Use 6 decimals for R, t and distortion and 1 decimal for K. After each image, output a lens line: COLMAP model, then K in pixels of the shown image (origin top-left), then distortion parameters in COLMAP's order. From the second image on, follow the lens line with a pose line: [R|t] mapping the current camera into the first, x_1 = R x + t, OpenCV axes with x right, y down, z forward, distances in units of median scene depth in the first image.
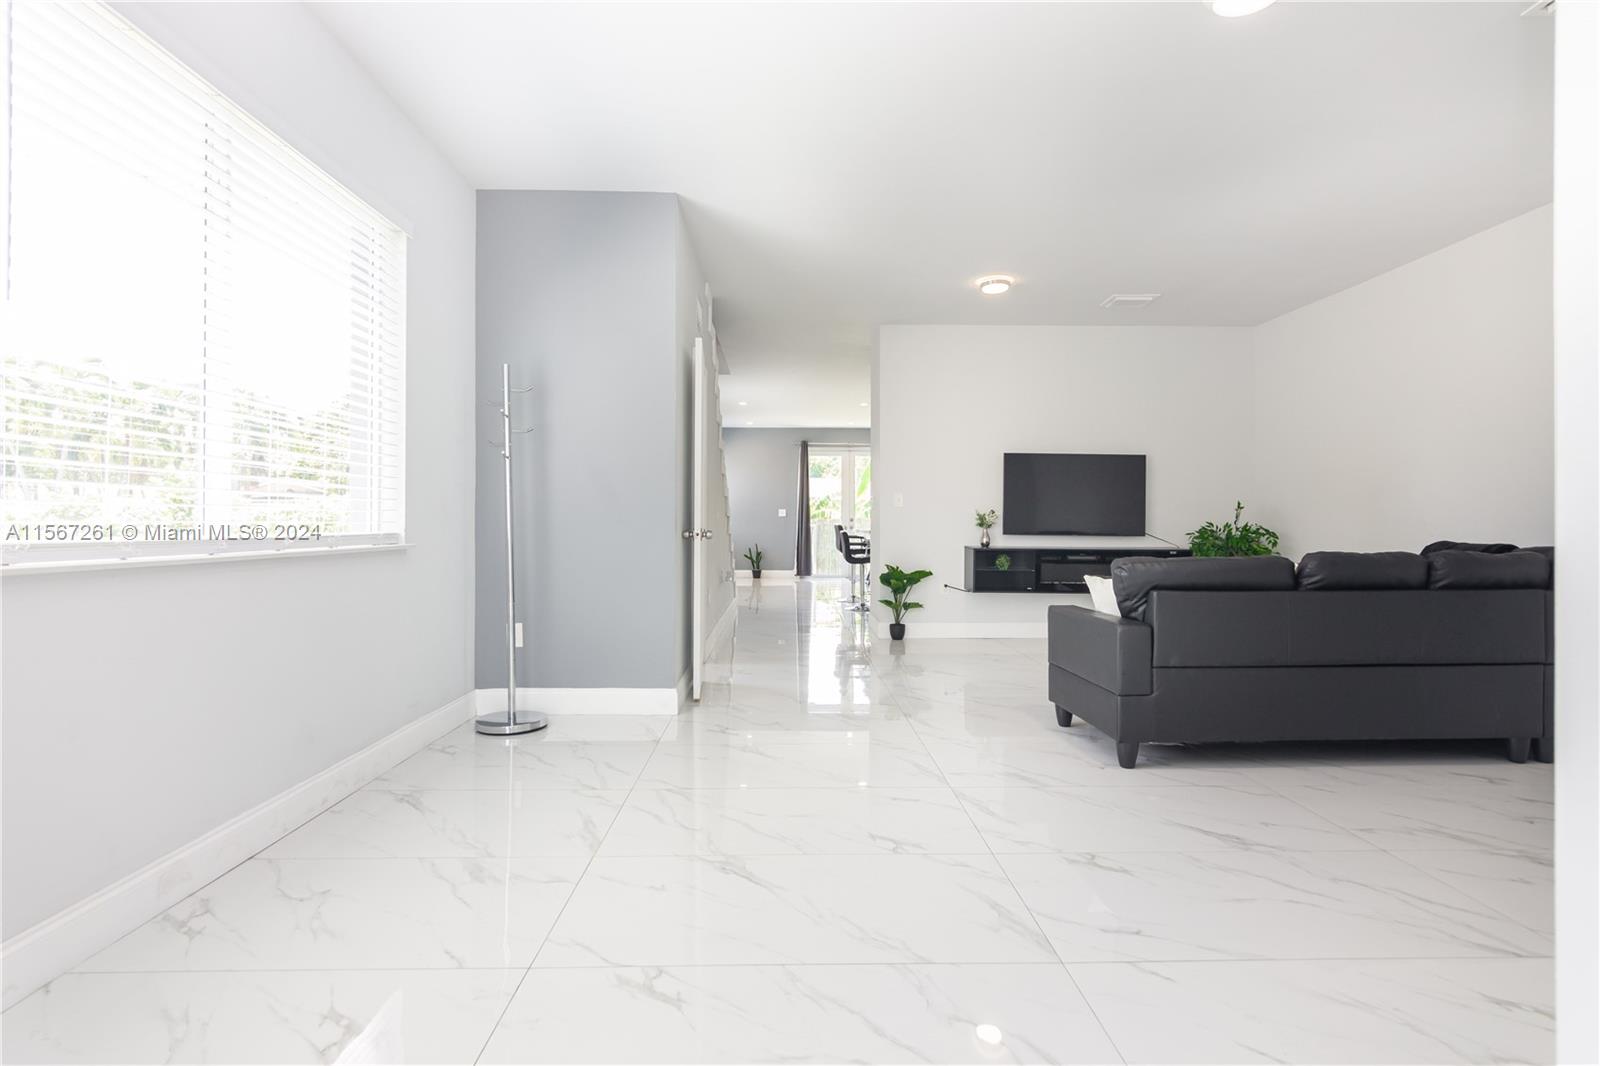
lens RADIAL K [[789.9, 0, 799.5], [0, 789.9, 532.0], [0, 0, 1]] dist [0.002672, -0.000606]
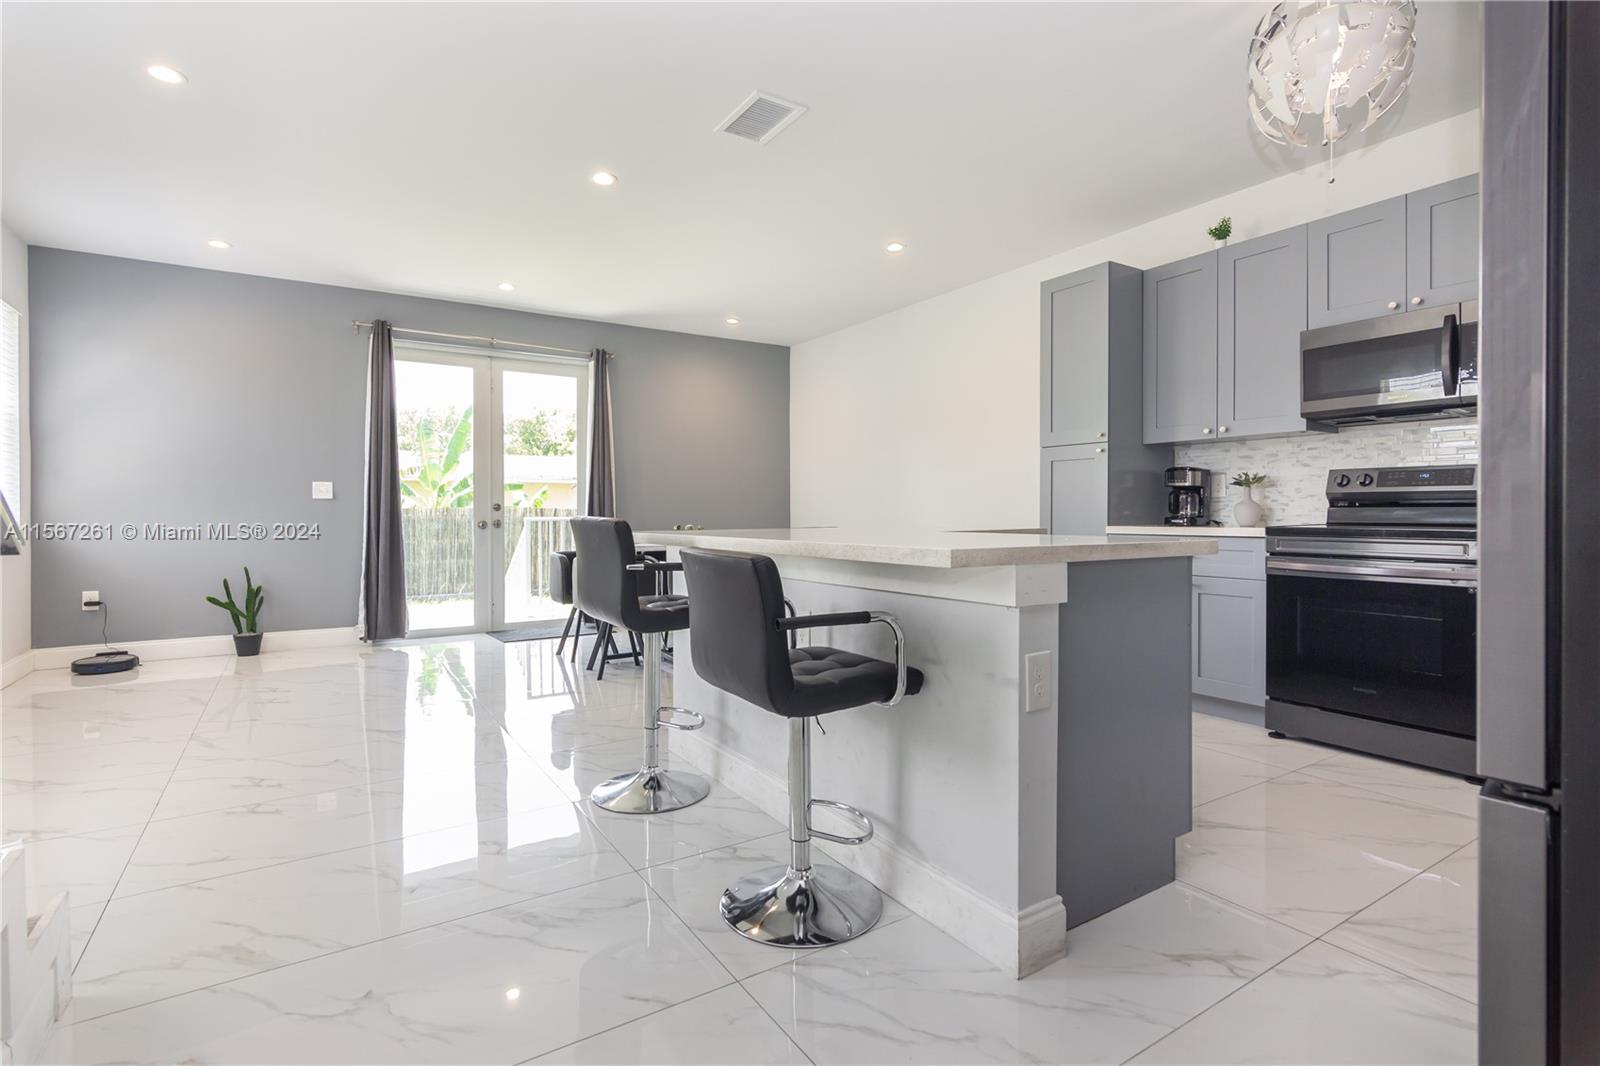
lens RADIAL K [[789.9, 0, 804.6], [0, 789.9, 524.5], [0, 0, 1]] dist [0.002672, -0.000606]
pose [[0.888501, -0.013768, 0.458668, 0.011910], [0.011887, 0.999905, 0.006988, -0.005764], [-0.458720, -0.000757, 0.888580, 0.524531]]
